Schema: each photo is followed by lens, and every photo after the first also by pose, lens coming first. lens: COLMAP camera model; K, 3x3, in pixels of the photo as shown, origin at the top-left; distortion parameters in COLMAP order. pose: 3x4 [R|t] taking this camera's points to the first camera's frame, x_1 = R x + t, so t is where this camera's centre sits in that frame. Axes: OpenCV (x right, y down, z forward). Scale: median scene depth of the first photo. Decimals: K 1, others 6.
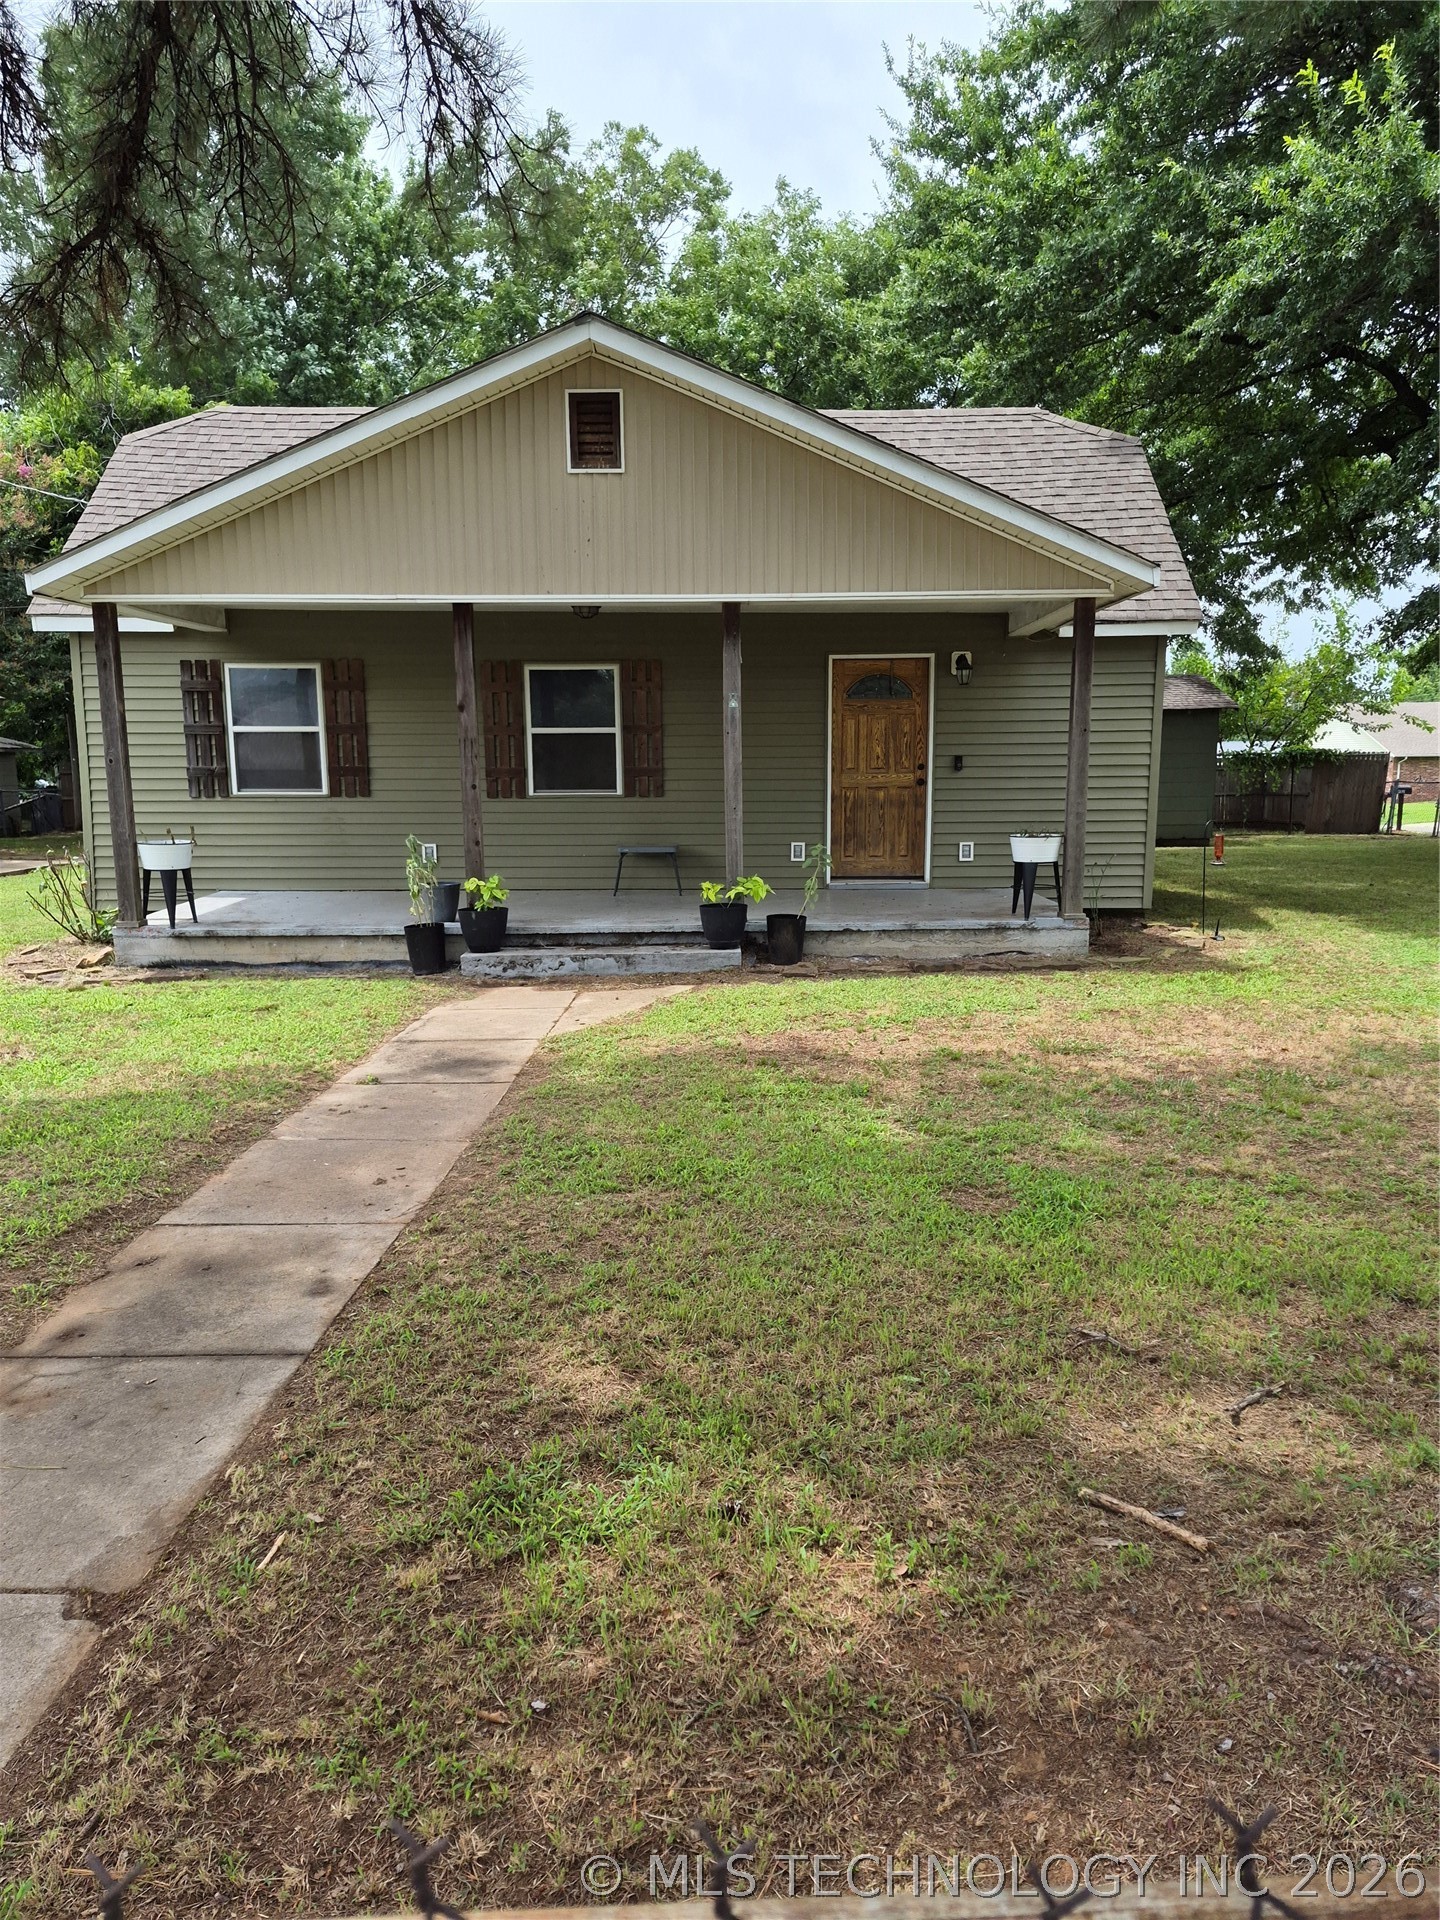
lens RADIAL K [[1313.4, 0, 722.3], [0, 1313.4, 946.2], [0, 0, 1]] dist [0.103694, -0.148927]
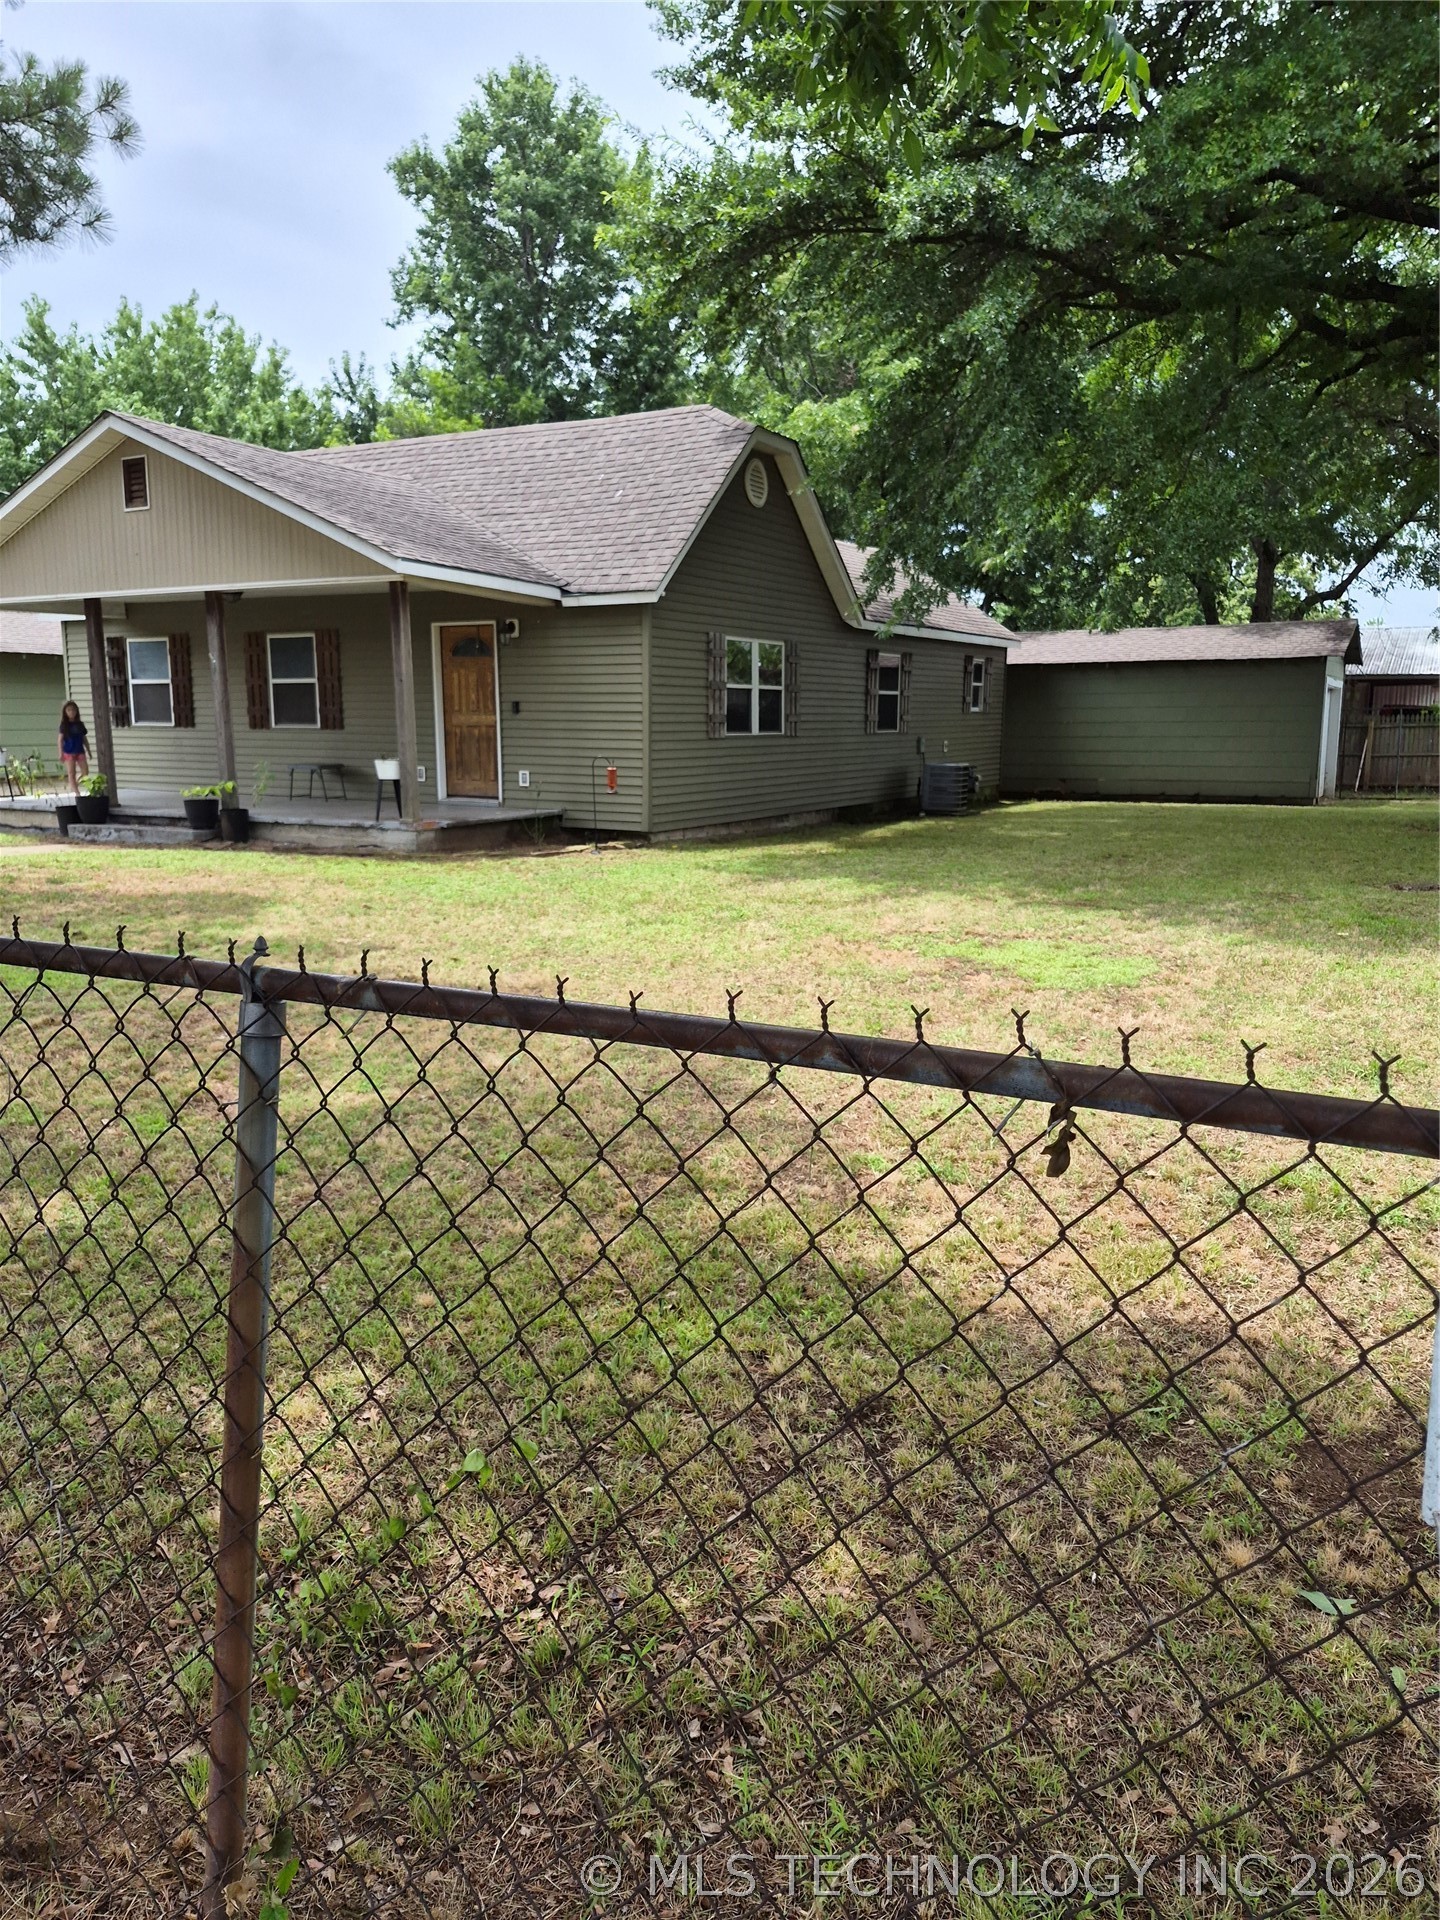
lens RADIAL K [[1313.4, 0, 722.3], [0, 1313.4, 946.2], [0, 0, 1]] dist [0.103694, -0.148927]
pose [[0.870626, 0.091323, -0.483395, 0.993242], [-0.074443, 0.995760, 0.054044, 0.005959], [0.486280, -0.011067, 0.873733, -0.011909]]
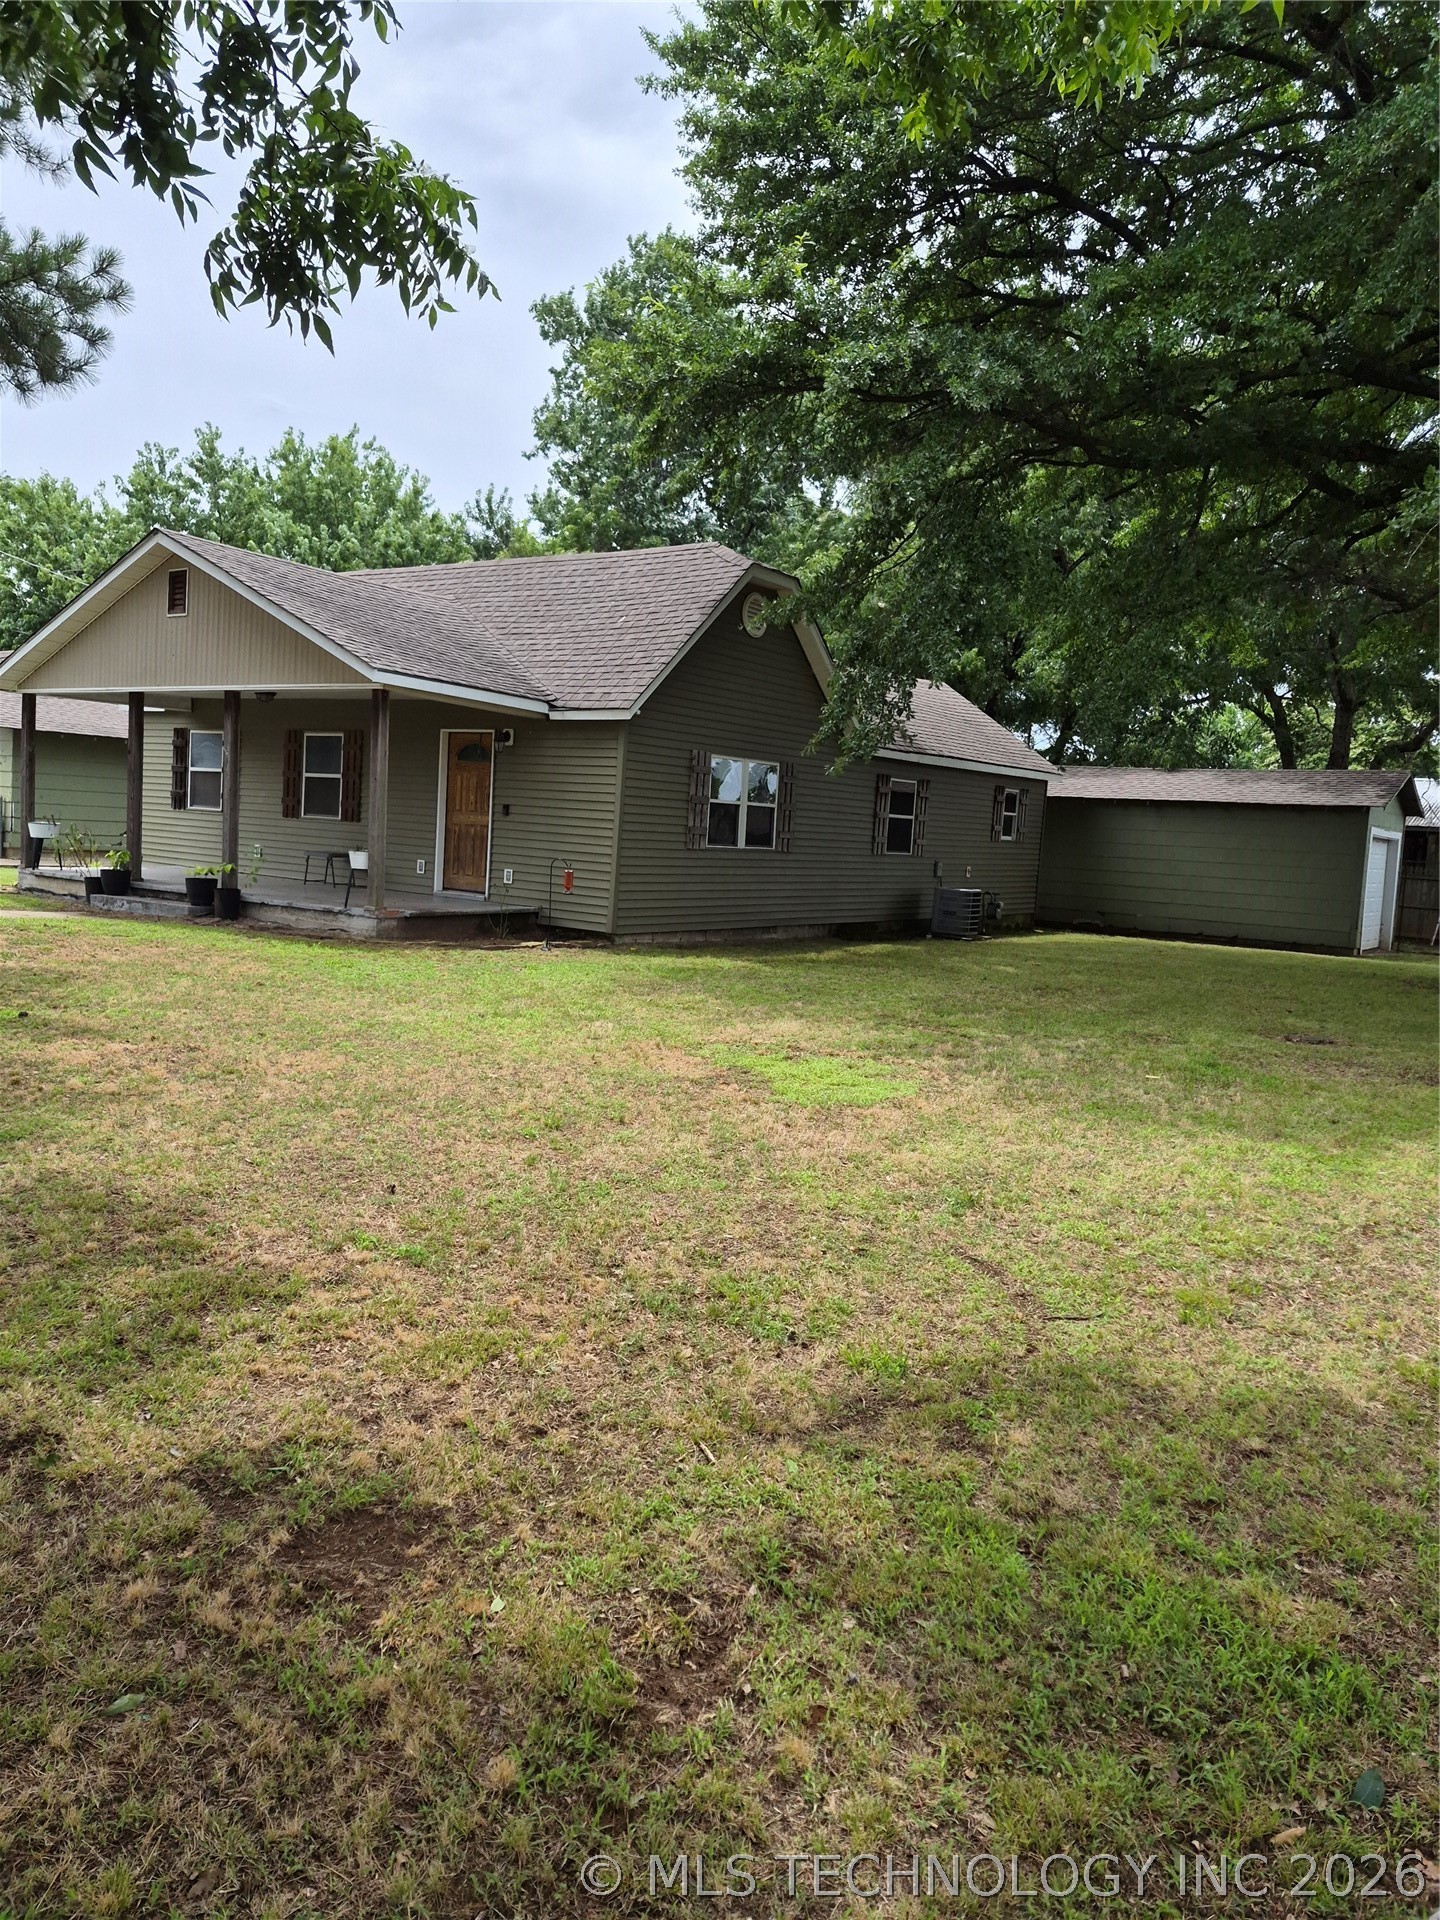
lens RADIAL K [[1310.0, 0, 729.3], [0, 1310.0, 922.7], [0, 0, 1]] dist [0.105588, -0.151568]
pose [[0.810770, 0.096057, -0.577430, 1.158166], [-0.142629, 0.989131, -0.035721, -0.009979], [0.567723, 0.111320, 0.815658, 0.051190]]
